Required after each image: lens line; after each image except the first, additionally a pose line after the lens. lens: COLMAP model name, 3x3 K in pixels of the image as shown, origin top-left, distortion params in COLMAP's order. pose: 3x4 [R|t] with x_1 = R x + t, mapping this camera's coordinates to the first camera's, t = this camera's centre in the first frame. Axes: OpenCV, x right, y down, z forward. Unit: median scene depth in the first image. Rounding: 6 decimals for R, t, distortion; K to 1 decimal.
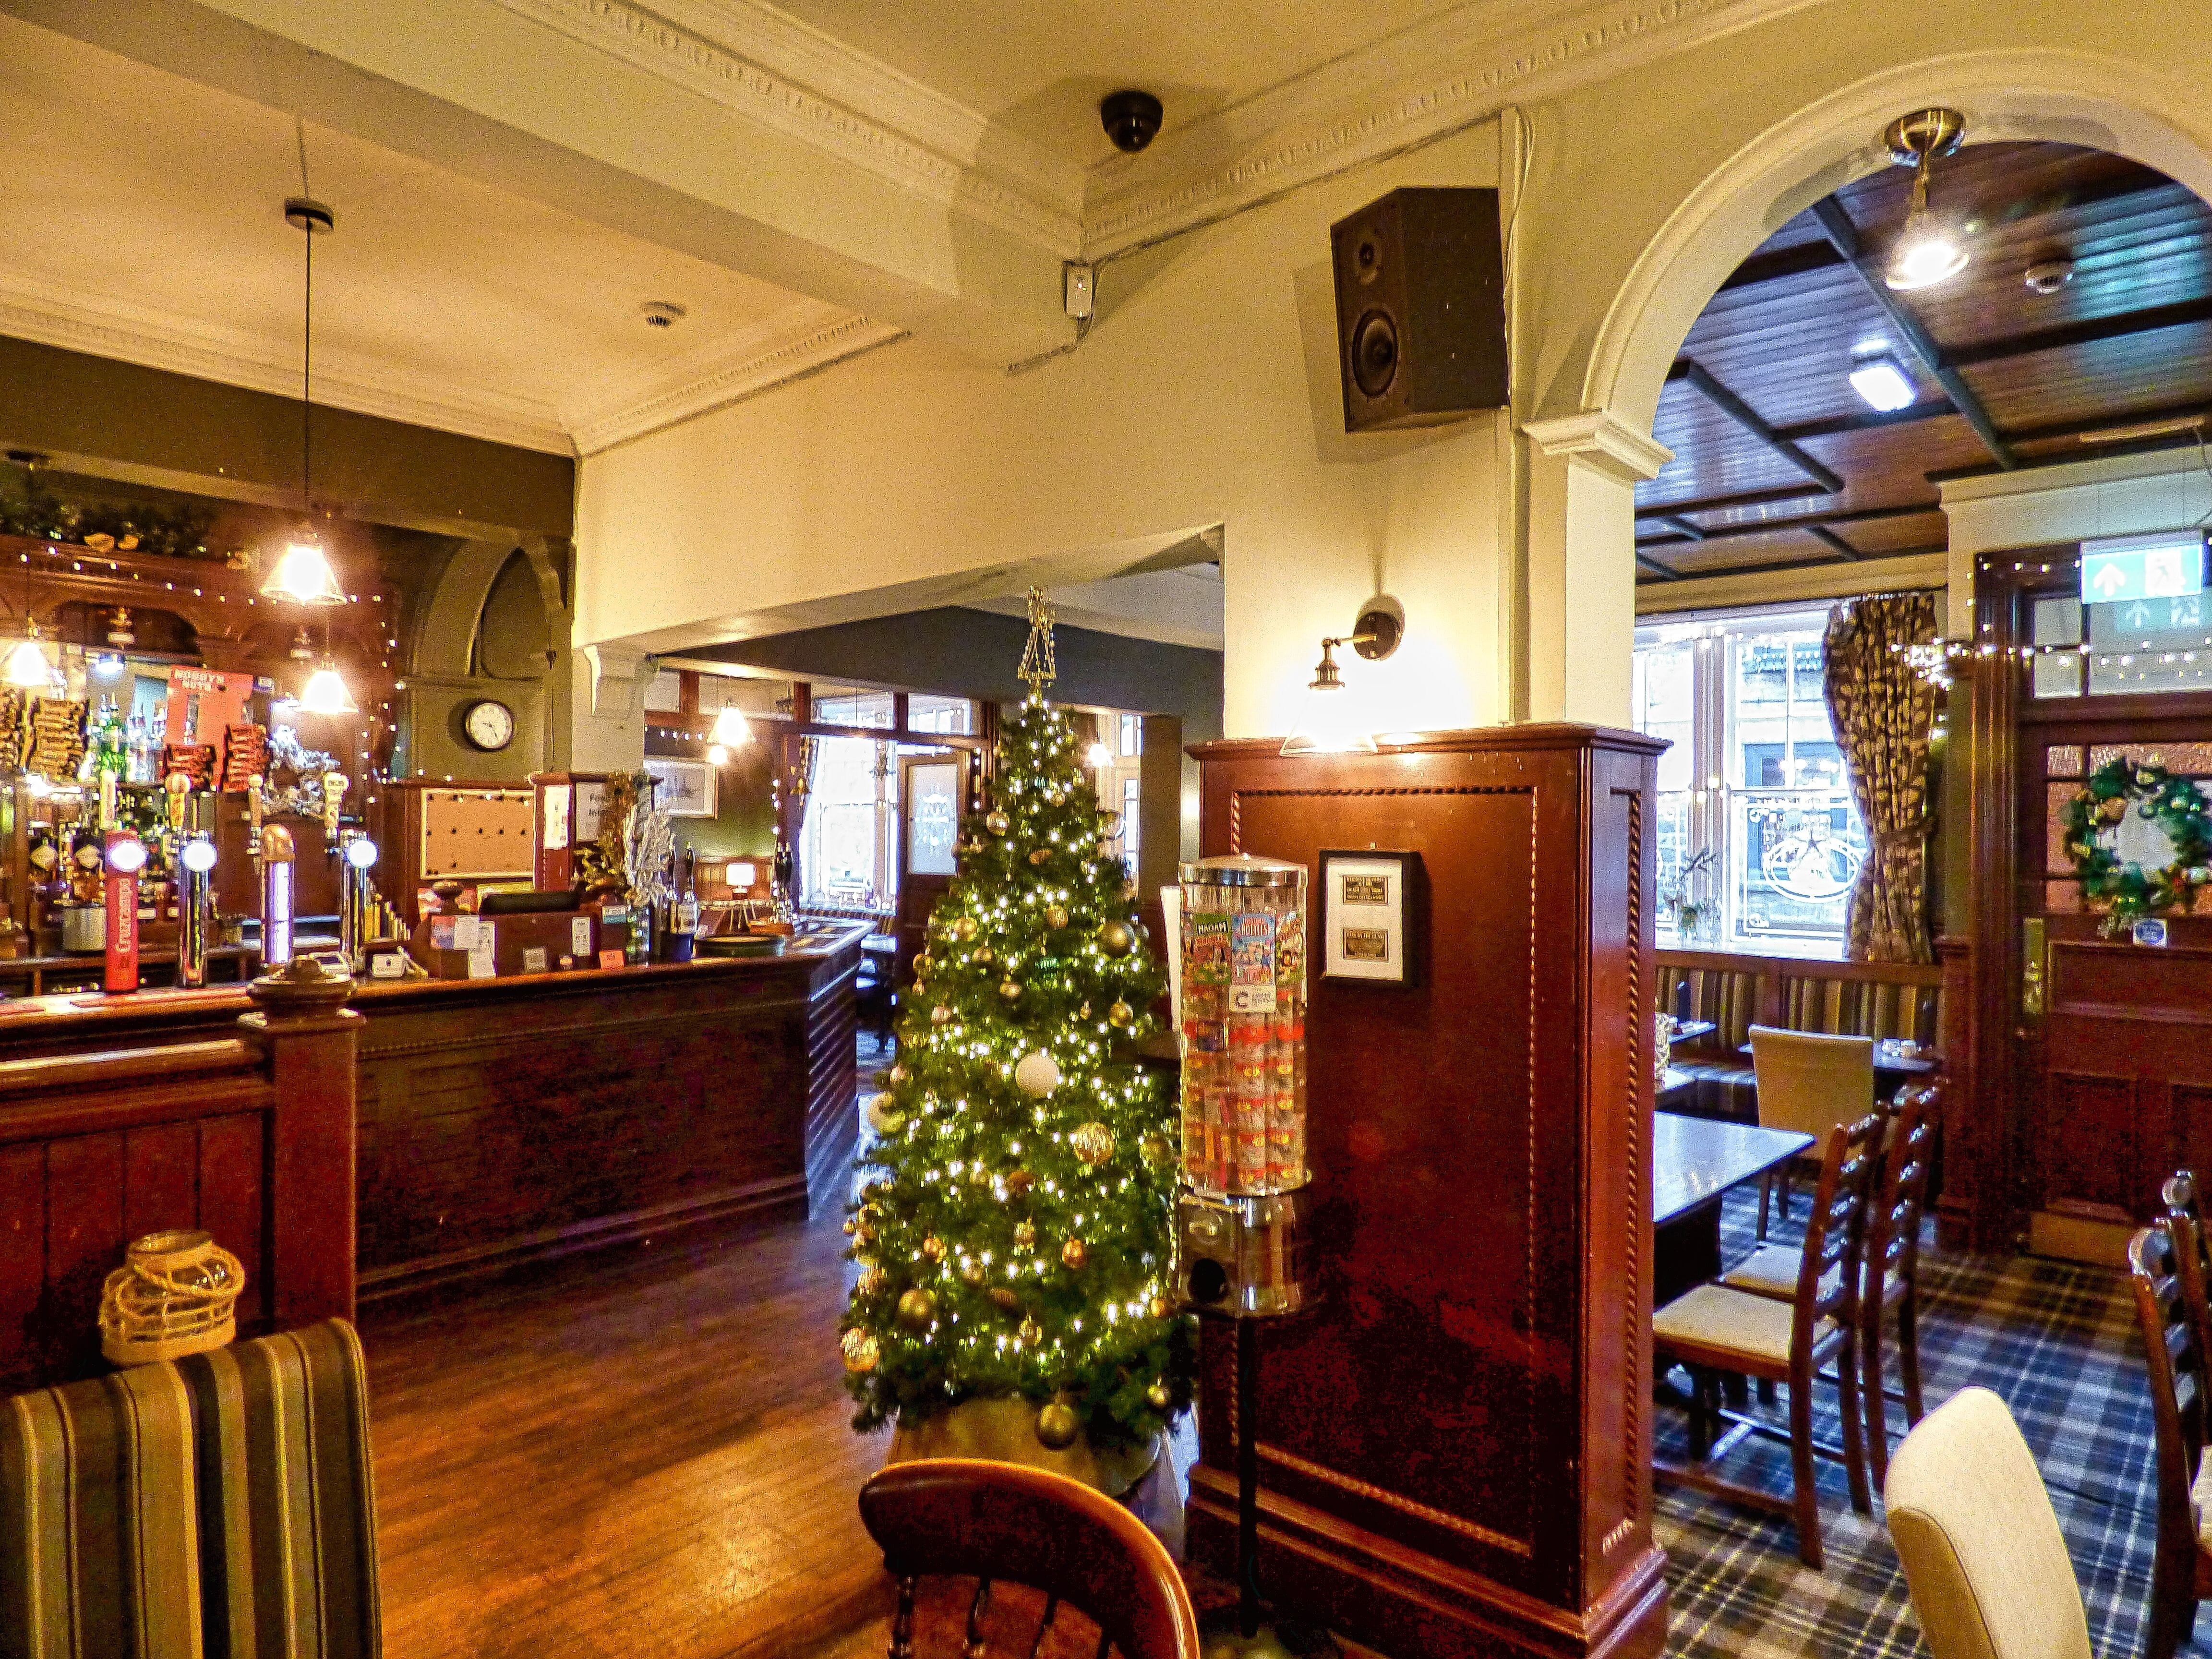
lens RADIAL K [[1350.8, 0, 1112.7], [0, 1350.8, 828.2], [0, 0, 1]] dist [-0.007177, 0.000191]
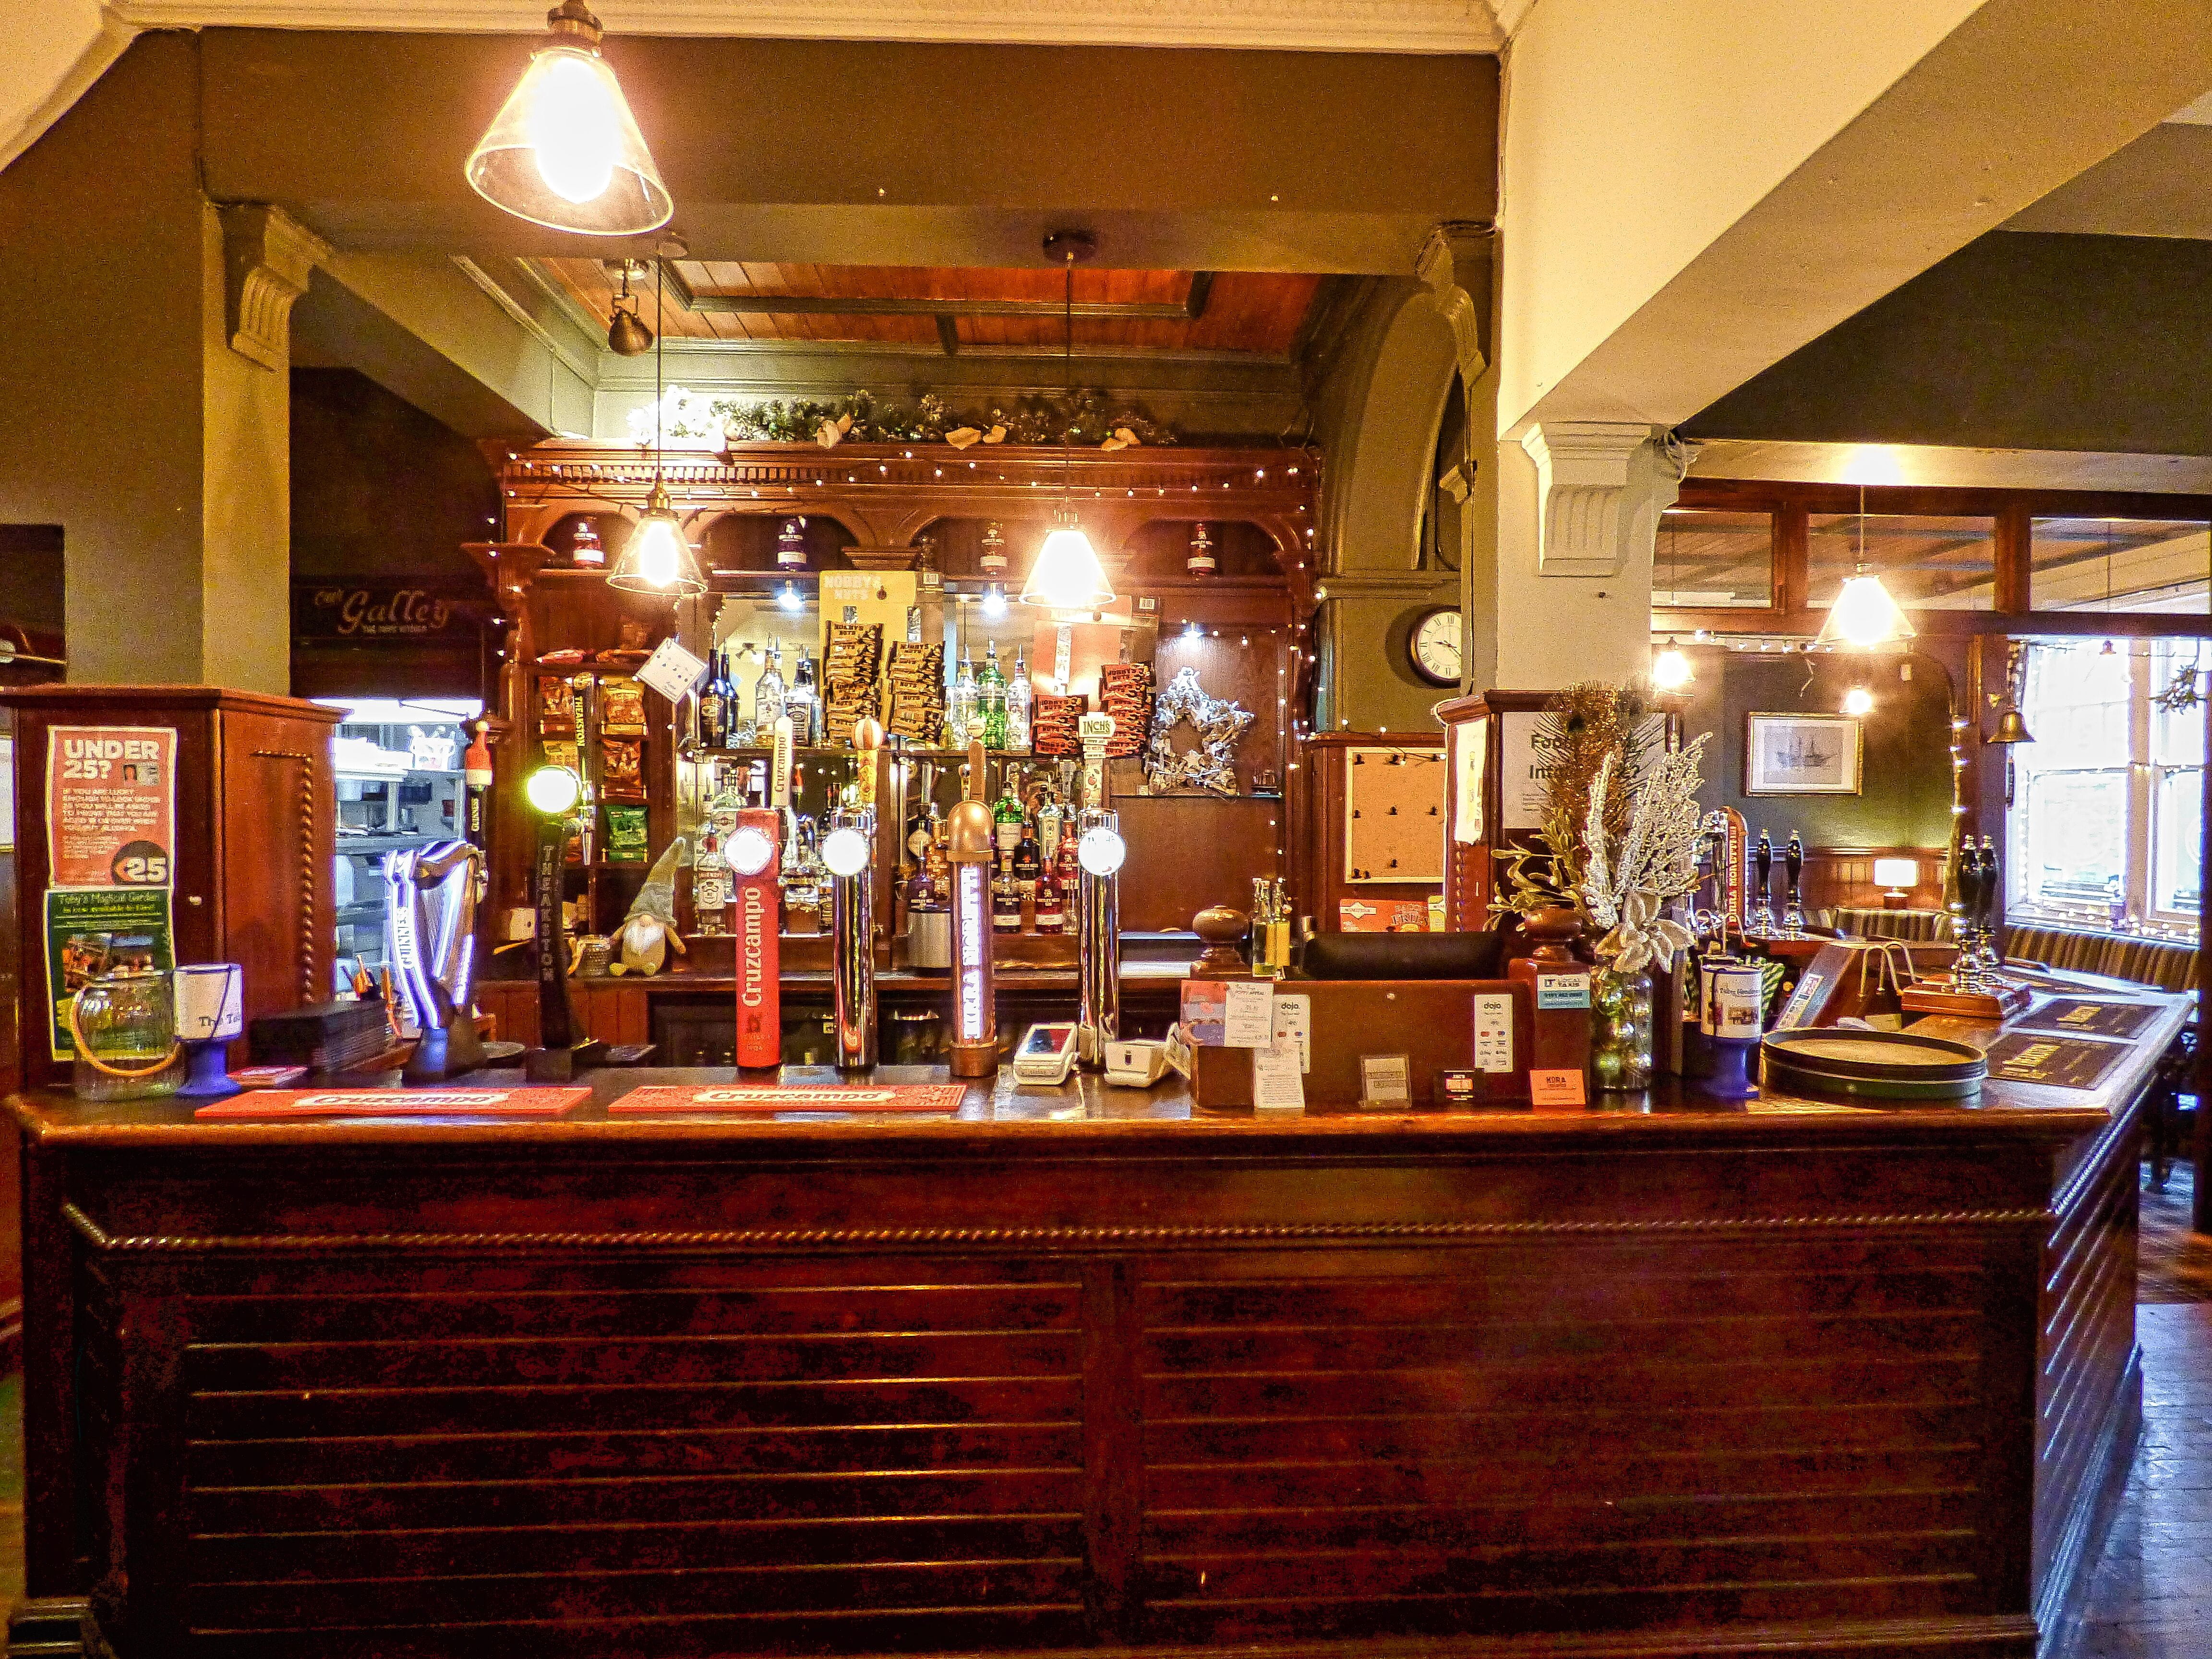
lens RADIAL K [[1350.8, 0, 1112.7], [0, 1350.8, 828.2], [0, 0, 1]] dist [-0.007177, 0.000191]
pose [[0.696876, 0.007507, -0.717152, -0.137595], [0.002160, 0.999919, 0.012567, 0.002299], [0.717188, -0.010307, 0.696804, 0.532824]]
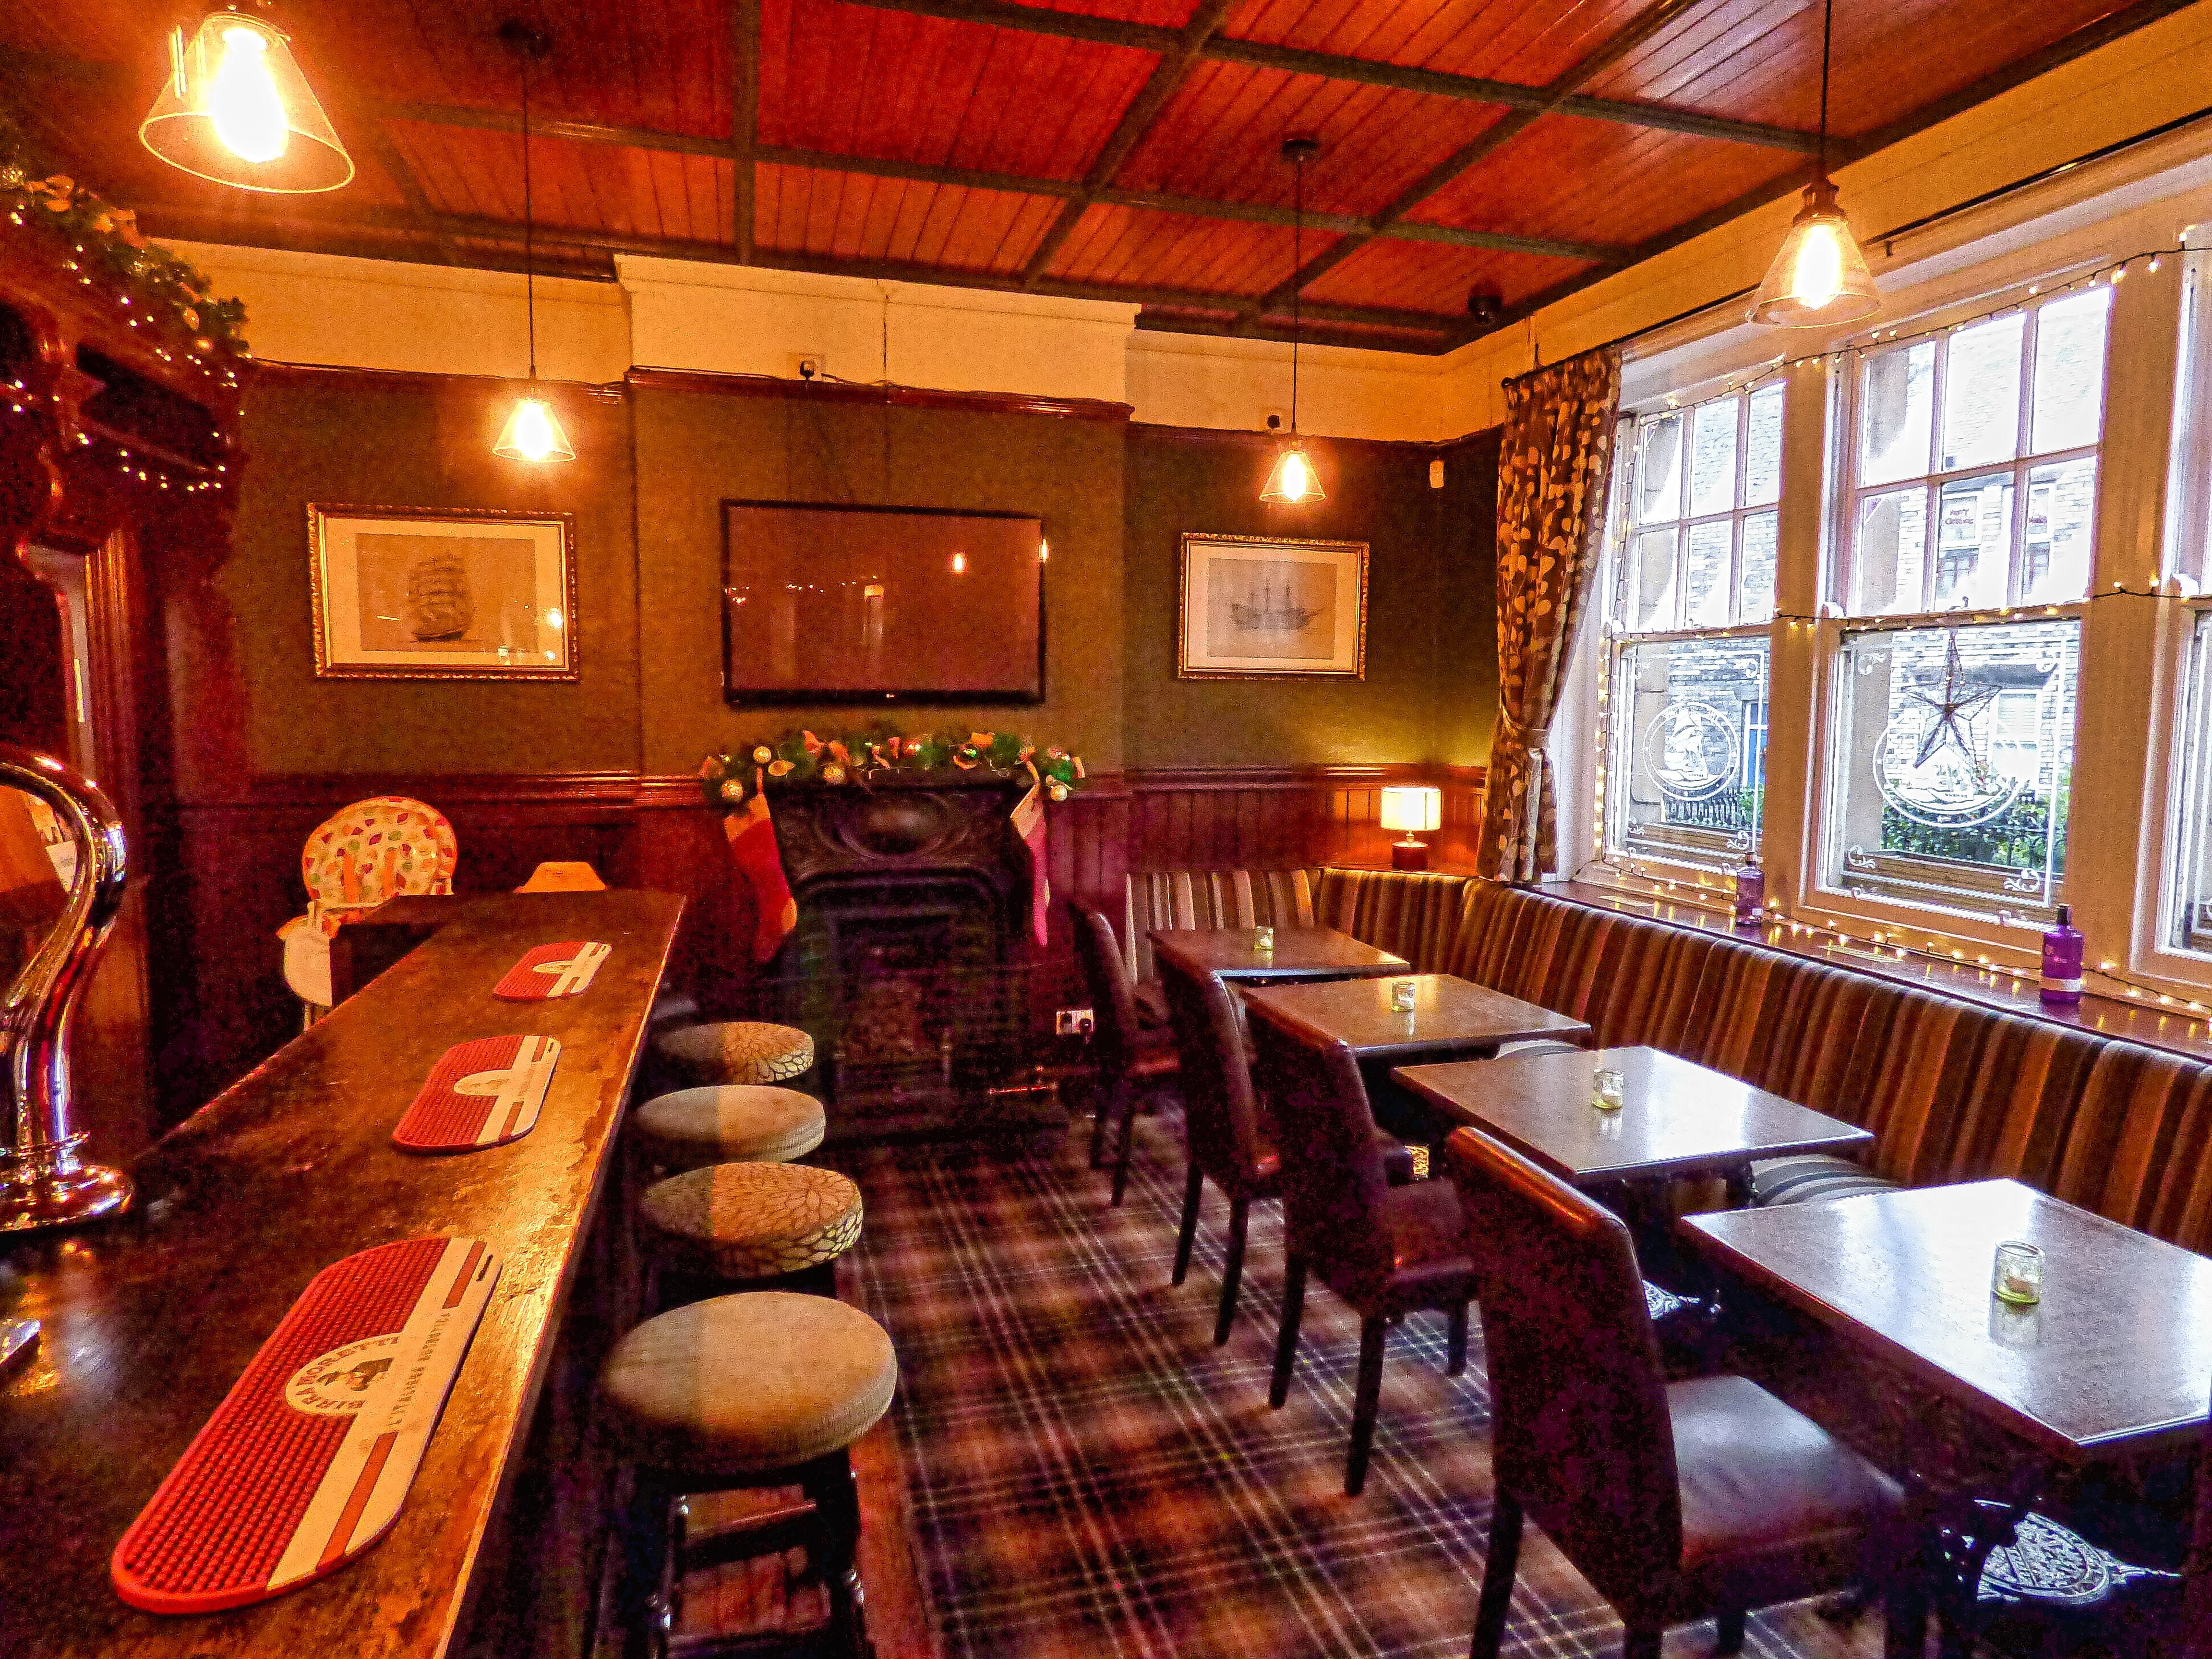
lens RADIAL K [[1305.6, 0, 1106.4], [0, 1305.6, 818.3], [0, 0, 1]] dist [-0.002460, -0.000203]
pose [[0.840414, 0.046856, -0.539916, -0.348959], [0.001778, 0.996012, 0.089205, 0.000890], [0.541942, -0.075930, 0.836979, 1.580289]]
